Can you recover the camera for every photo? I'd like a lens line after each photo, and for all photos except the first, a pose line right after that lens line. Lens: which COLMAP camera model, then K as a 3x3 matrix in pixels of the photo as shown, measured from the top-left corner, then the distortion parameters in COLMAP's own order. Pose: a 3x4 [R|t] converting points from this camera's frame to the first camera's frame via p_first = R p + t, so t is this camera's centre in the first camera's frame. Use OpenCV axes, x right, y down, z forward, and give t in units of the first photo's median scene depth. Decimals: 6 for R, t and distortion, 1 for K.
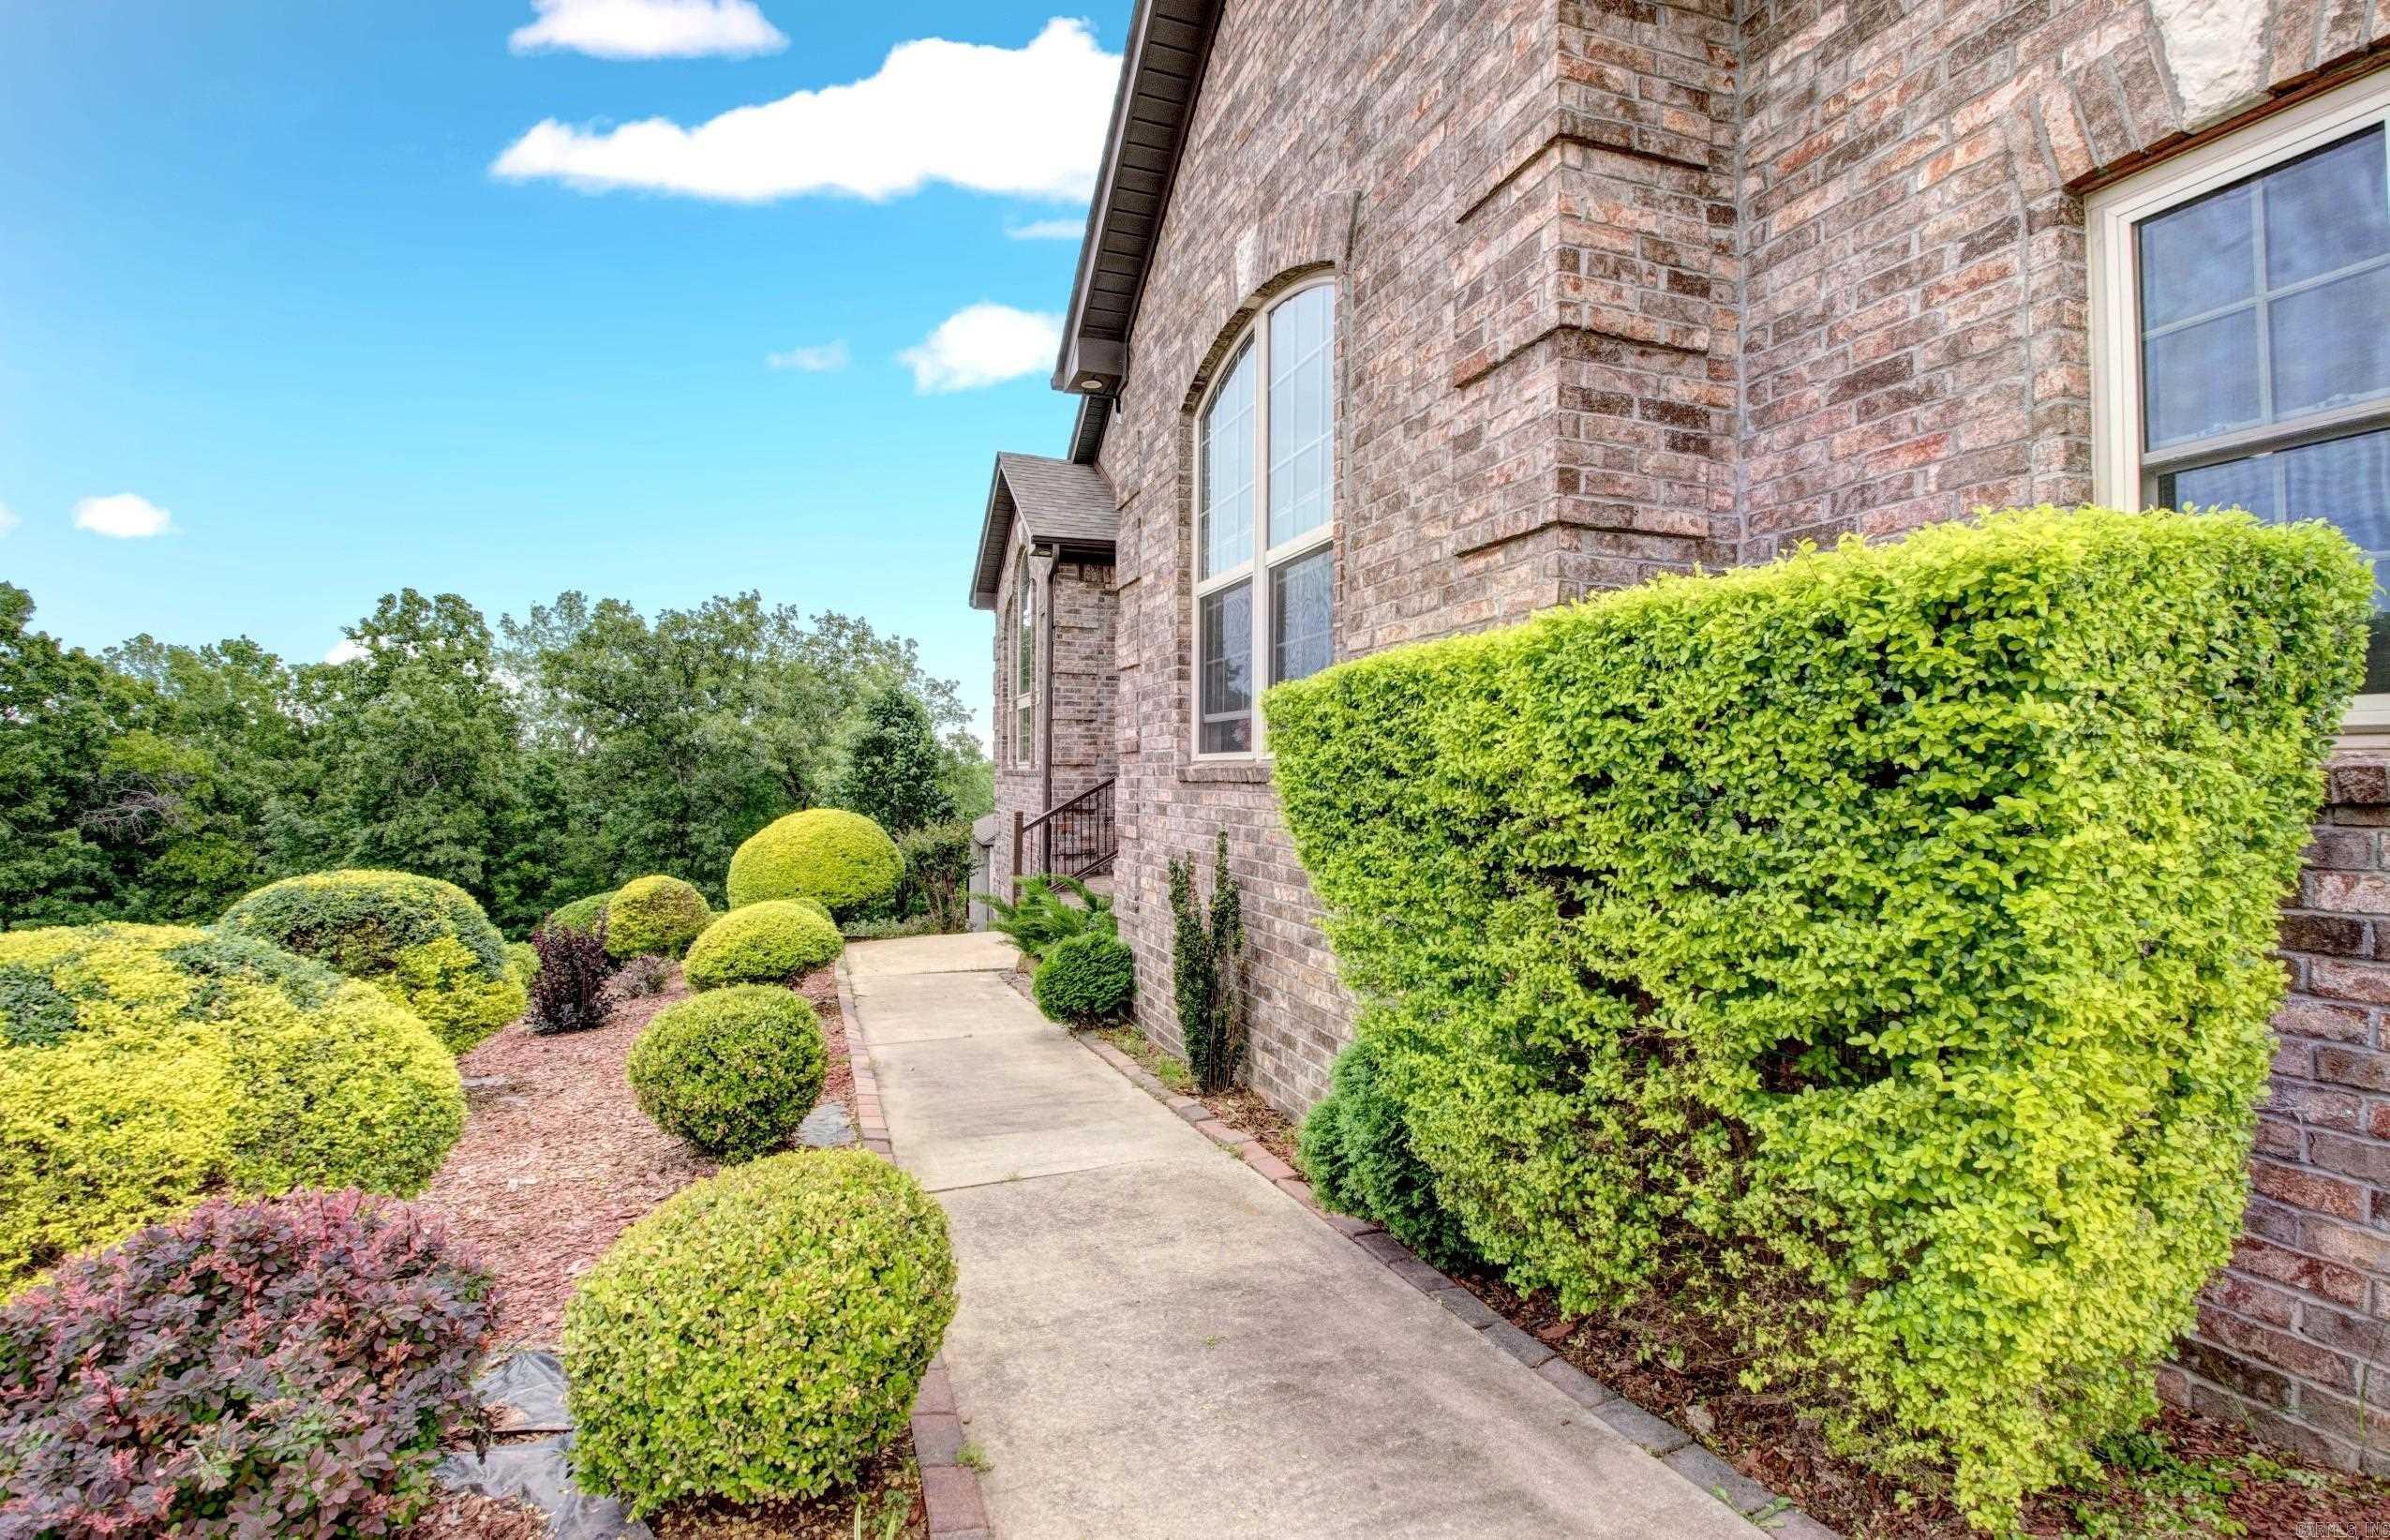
lens RADIAL K [[1118.8, 0, 1189.1], [0, 1118.8, 757.4], [0, 0, 1]] dist [0.015928, -0.029078]
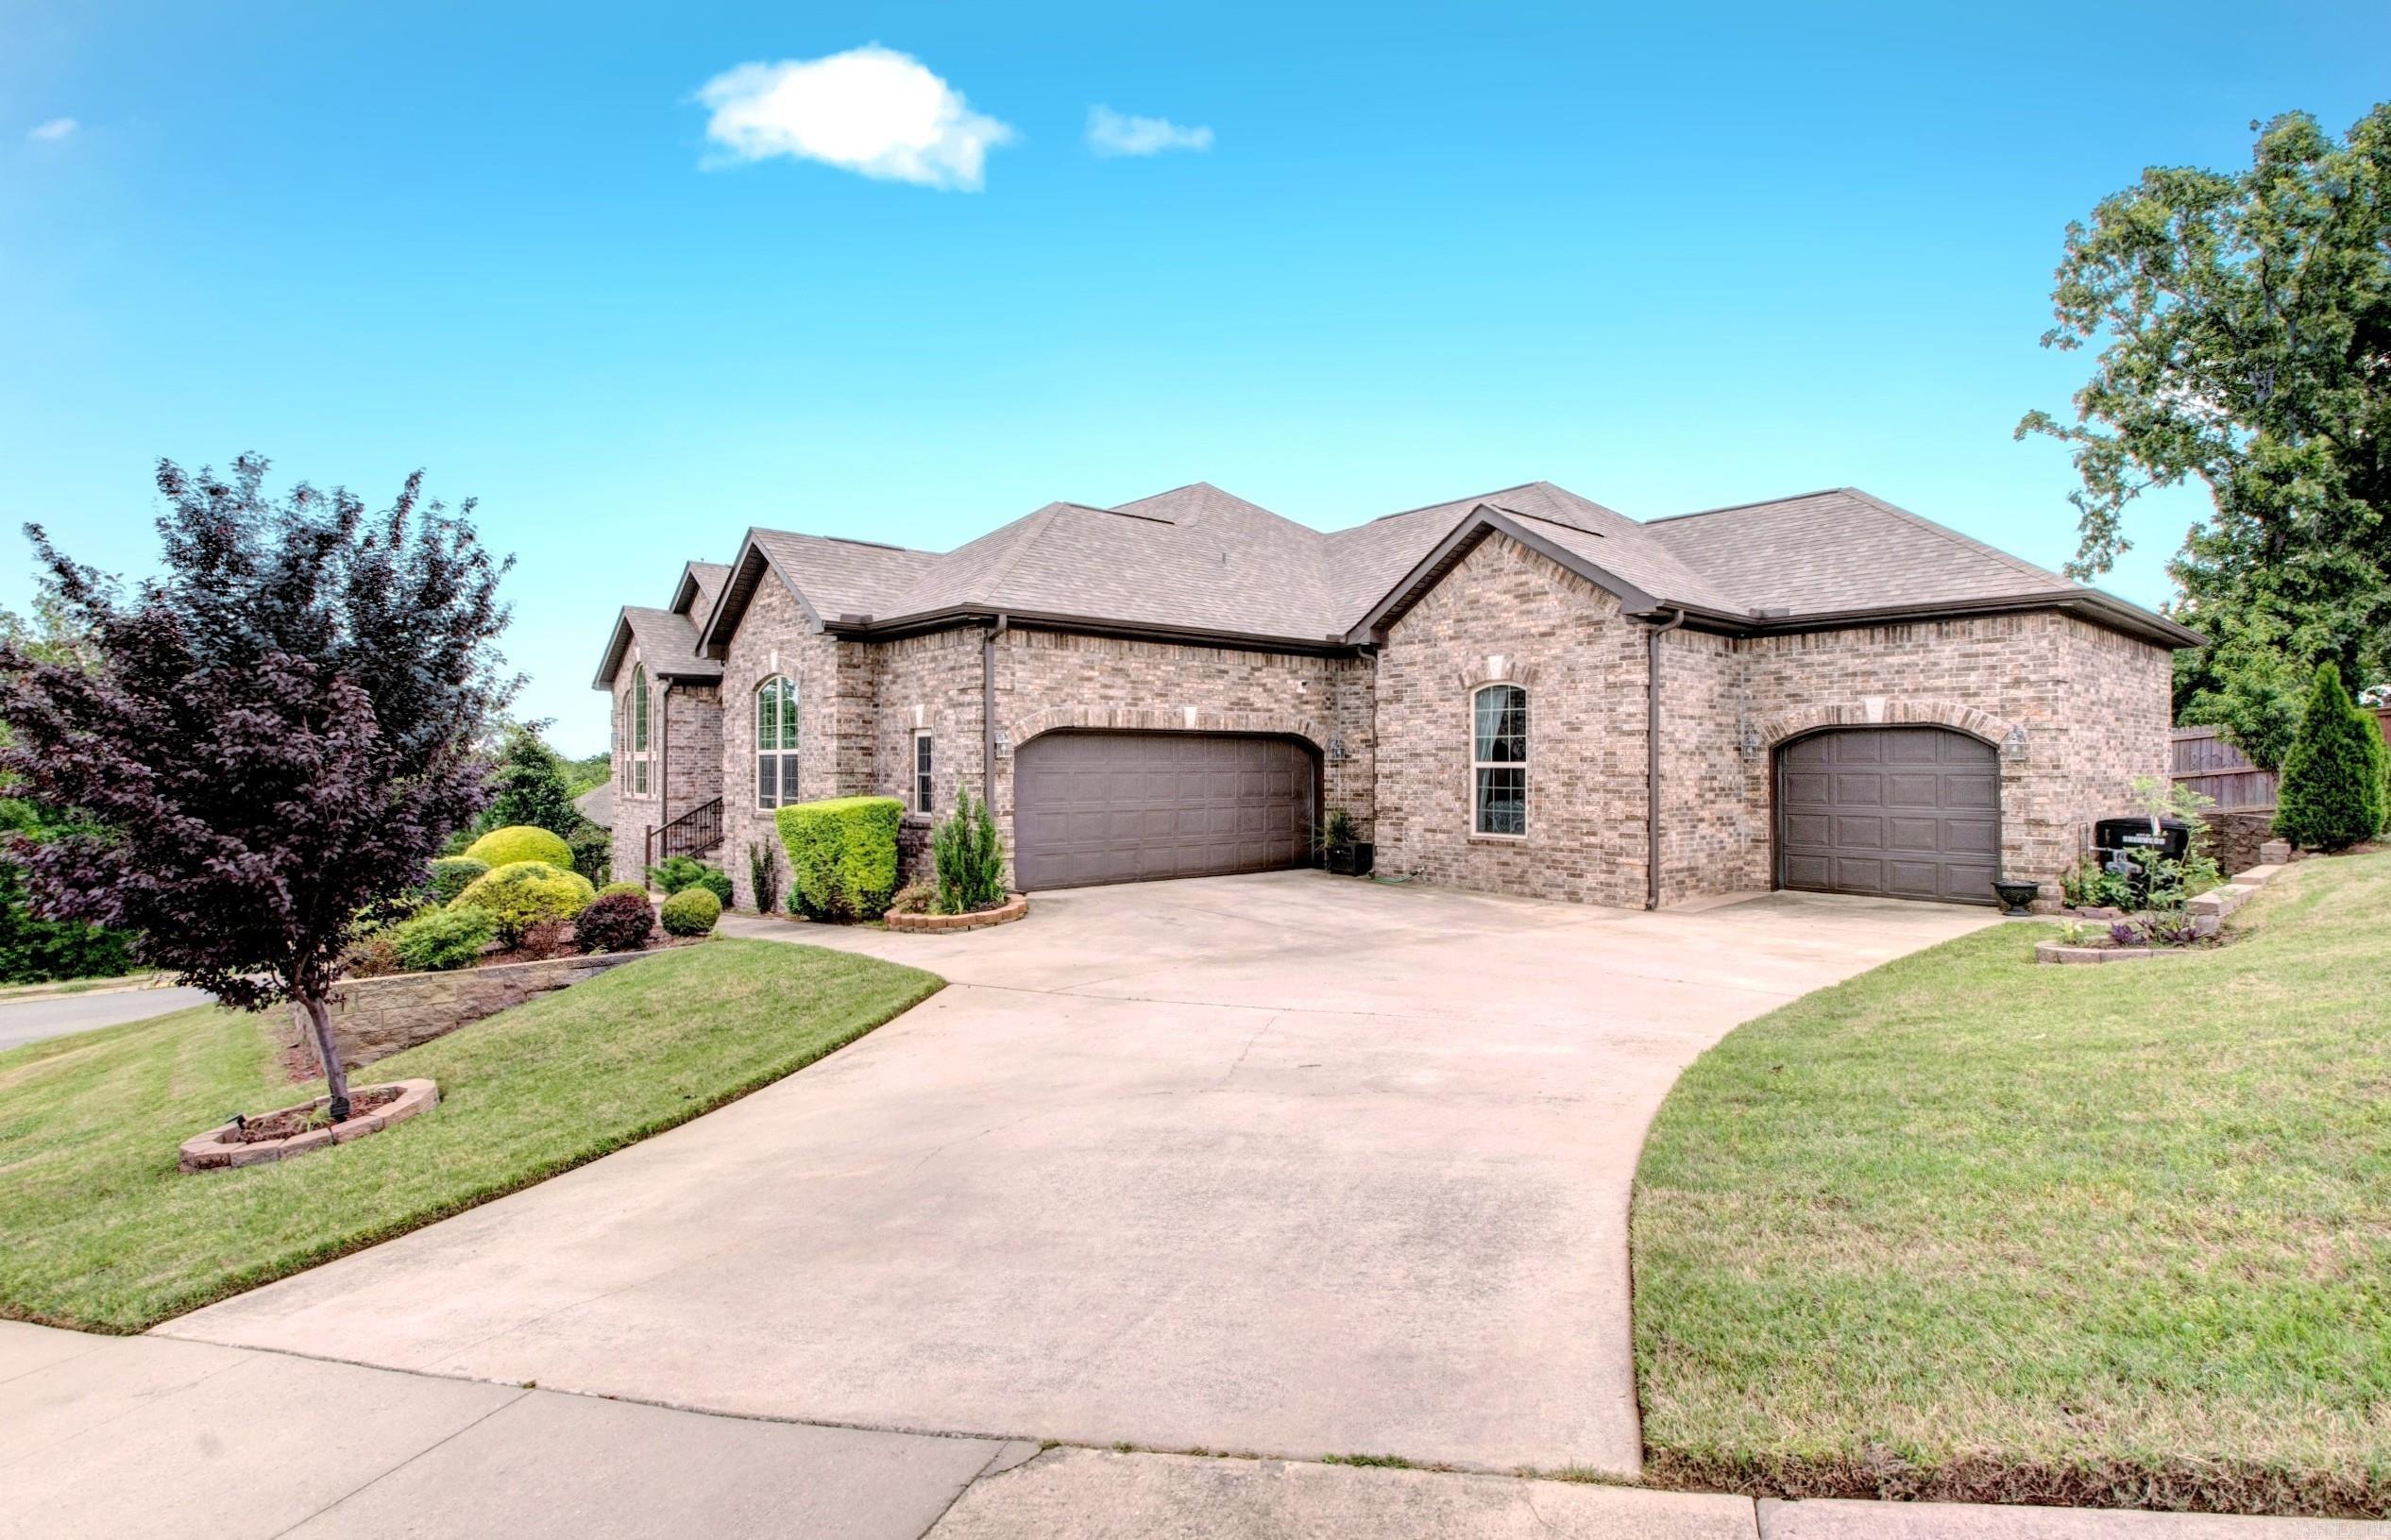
lens RADIAL K [[1119.2, 0, 1189.6], [0, 1119.2, 757.4], [0, 0, 1]] dist [0.015928, -0.029078]
pose [[0.927175, -0.001307, 0.374627, -0.021367], [-0.001020, 0.999981, 0.006011, -0.073024], [-0.374628, -0.005955, 0.927156, -1.007833]]
